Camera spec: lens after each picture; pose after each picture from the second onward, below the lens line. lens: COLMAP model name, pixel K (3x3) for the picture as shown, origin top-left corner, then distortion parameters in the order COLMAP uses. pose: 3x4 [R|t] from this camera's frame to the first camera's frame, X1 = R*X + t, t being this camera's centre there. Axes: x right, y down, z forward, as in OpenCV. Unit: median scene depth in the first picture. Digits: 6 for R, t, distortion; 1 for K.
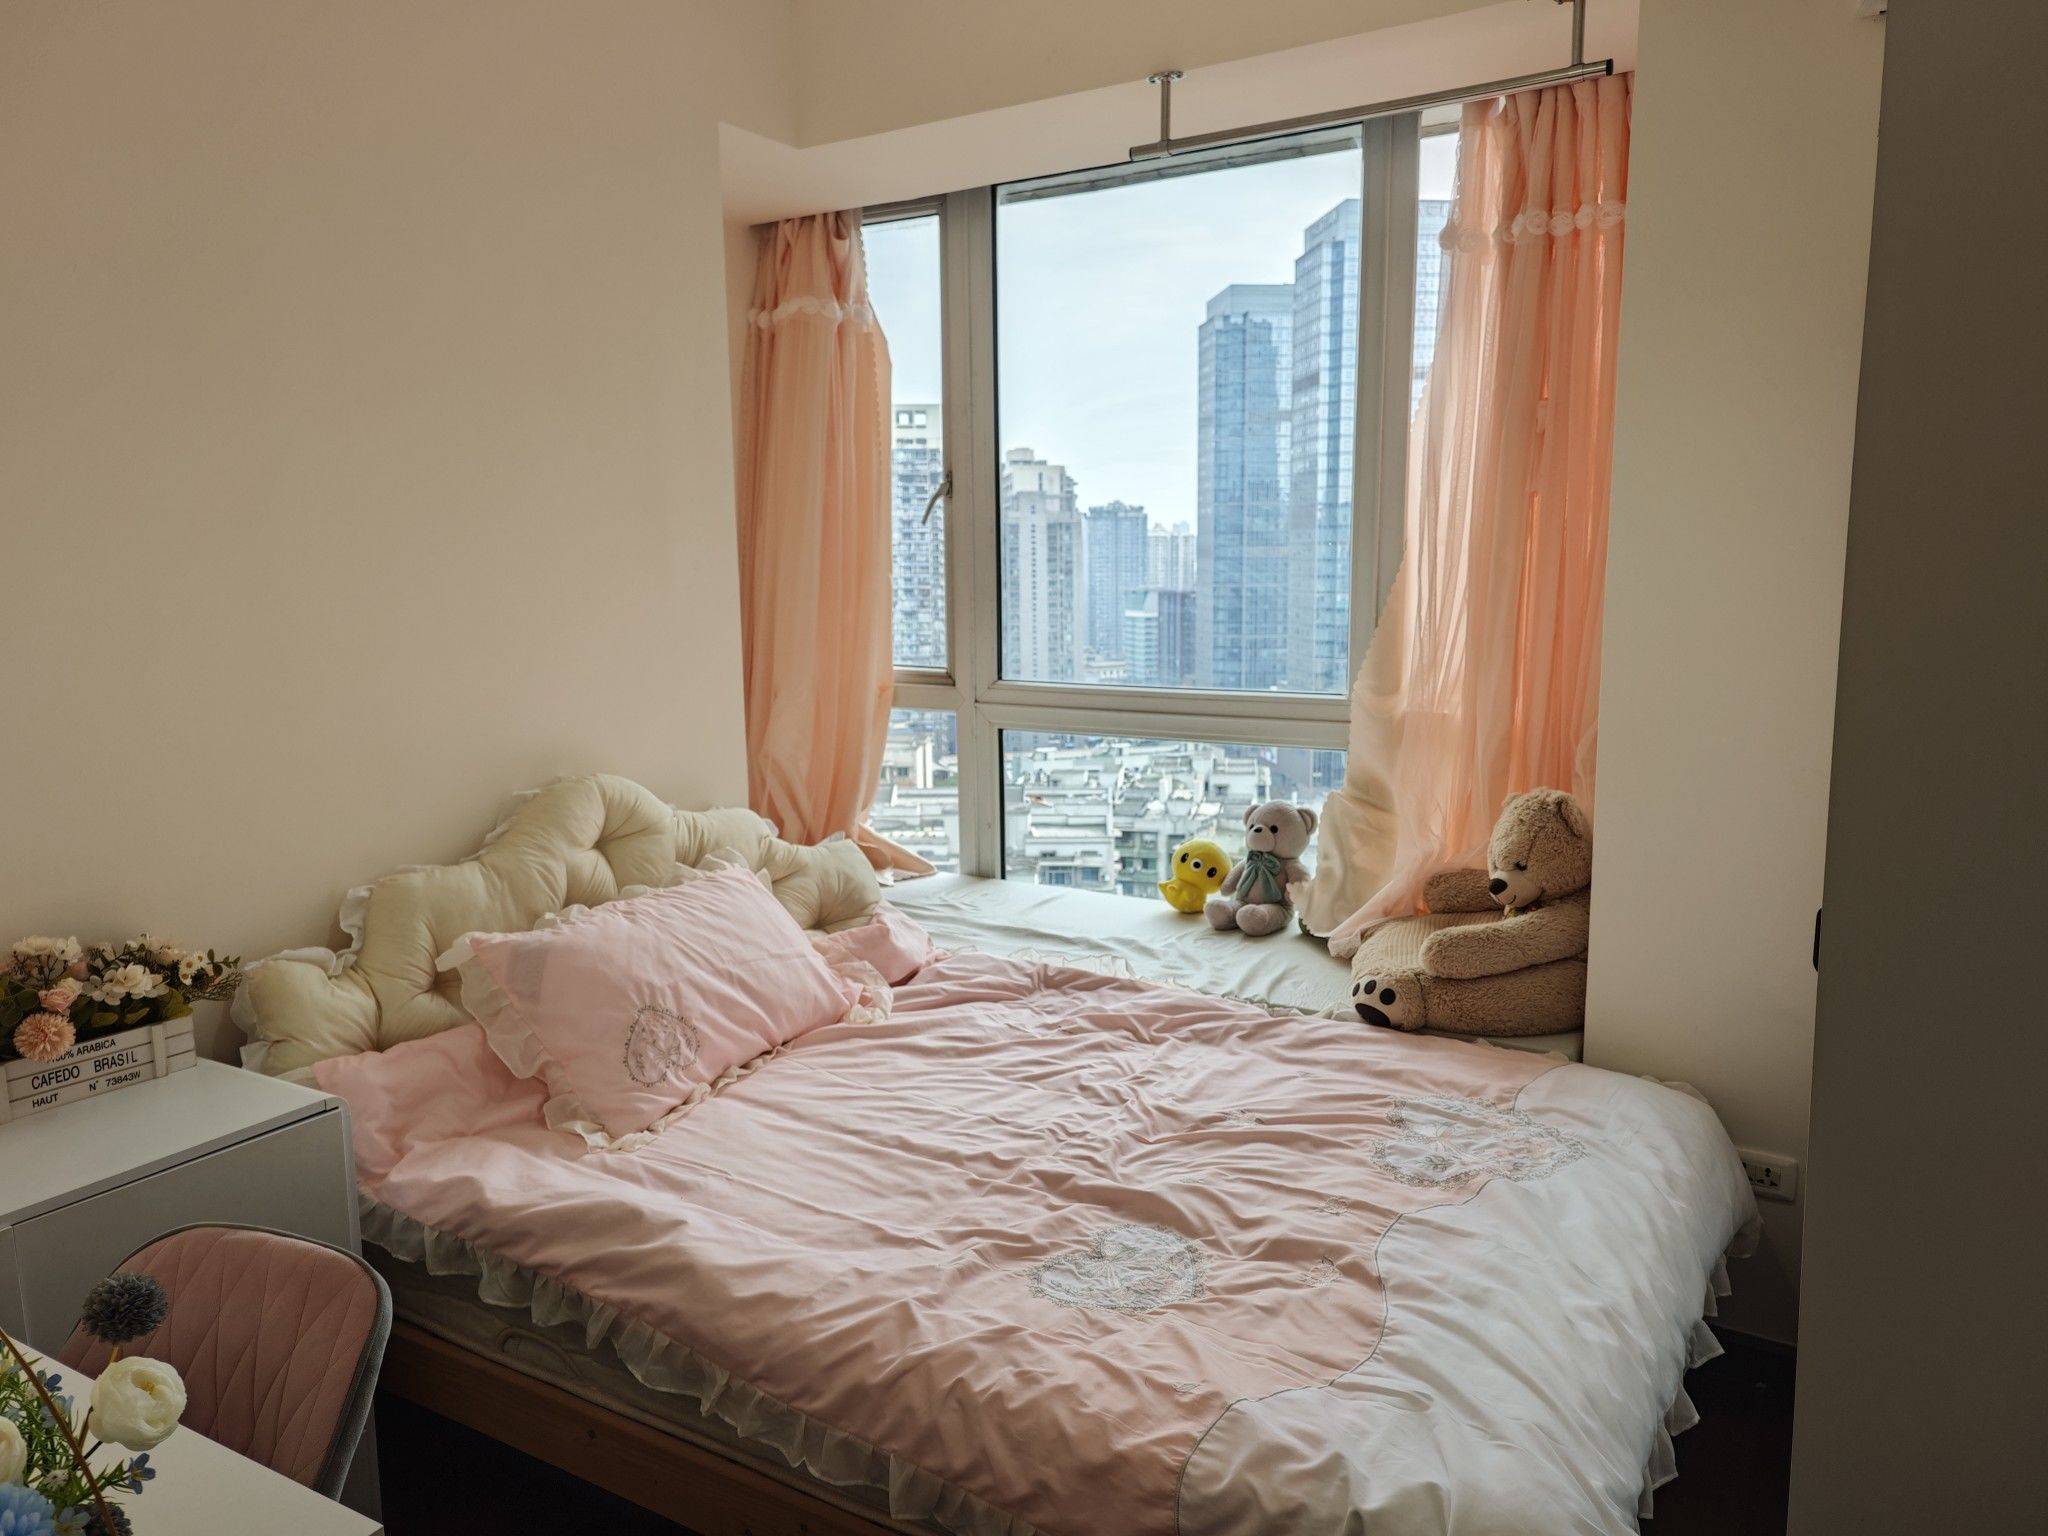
lens RADIAL K [[1421.9, 0, 1033.1], [0, 1421.9, 768.4], [0, 0, 1]] dist [0.028968, 0.007542]
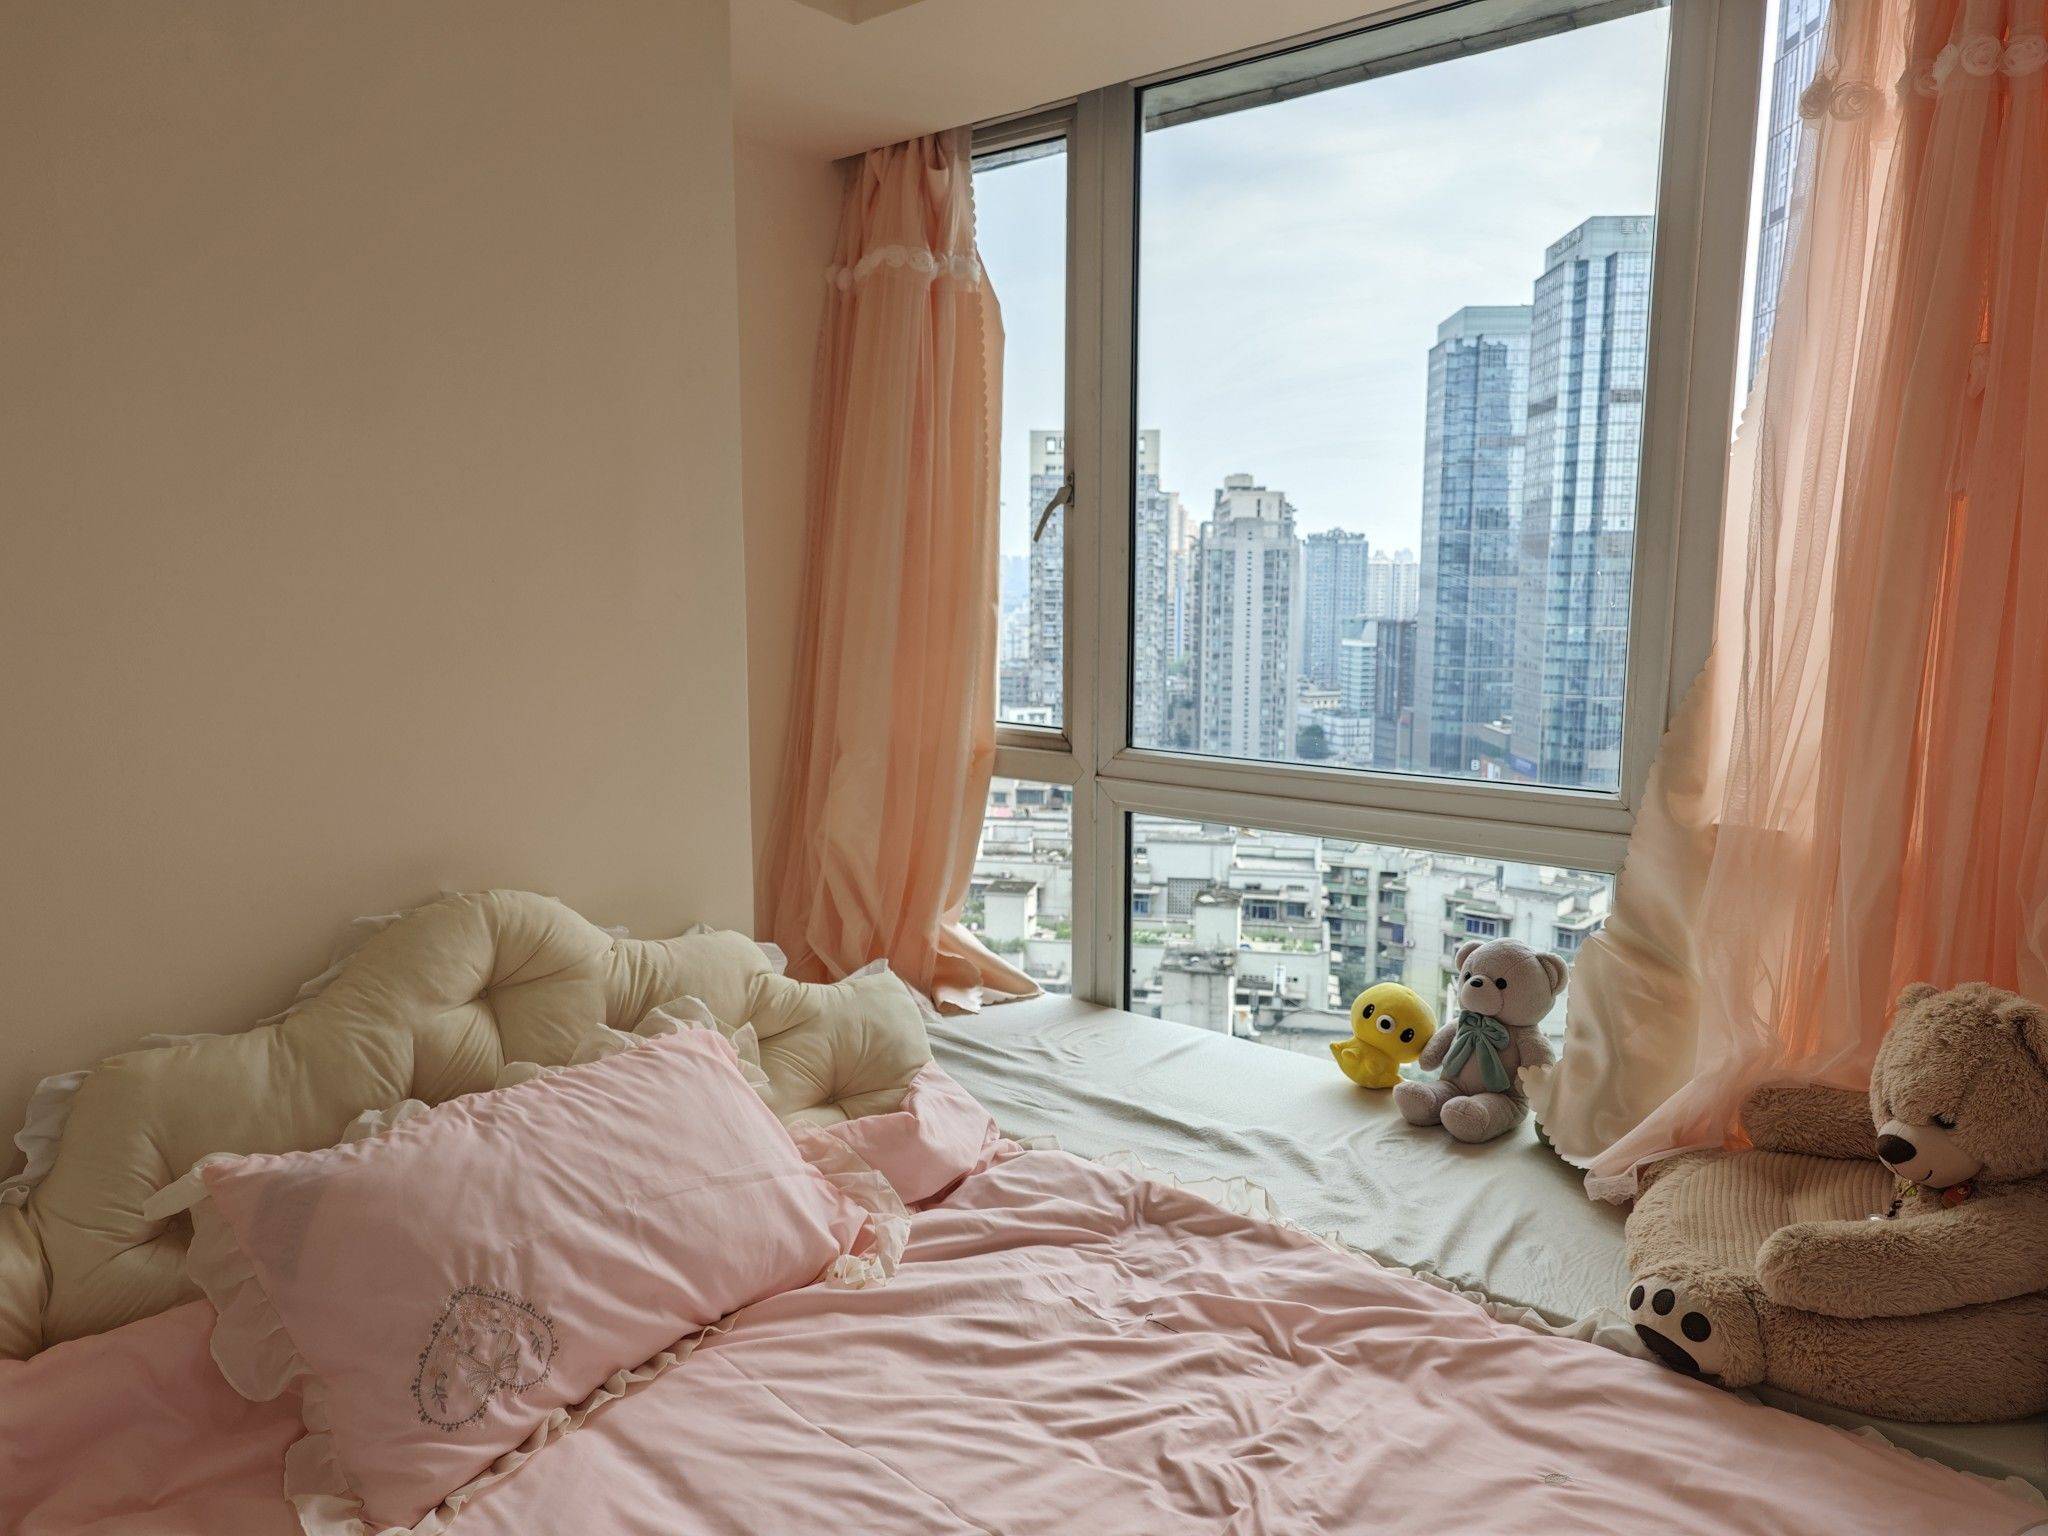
lens RADIAL K [[1421.9, 0, 1033.1], [0, 1421.9, 768.4], [0, 0, 1]] dist [0.028968, 0.007542]
pose [[0.988799, 0.032830, -0.145598, 0.052323], [-0.035384, 0.999261, -0.014984, -0.053549], [0.144998, 0.019968, 0.989230, 0.347754]]
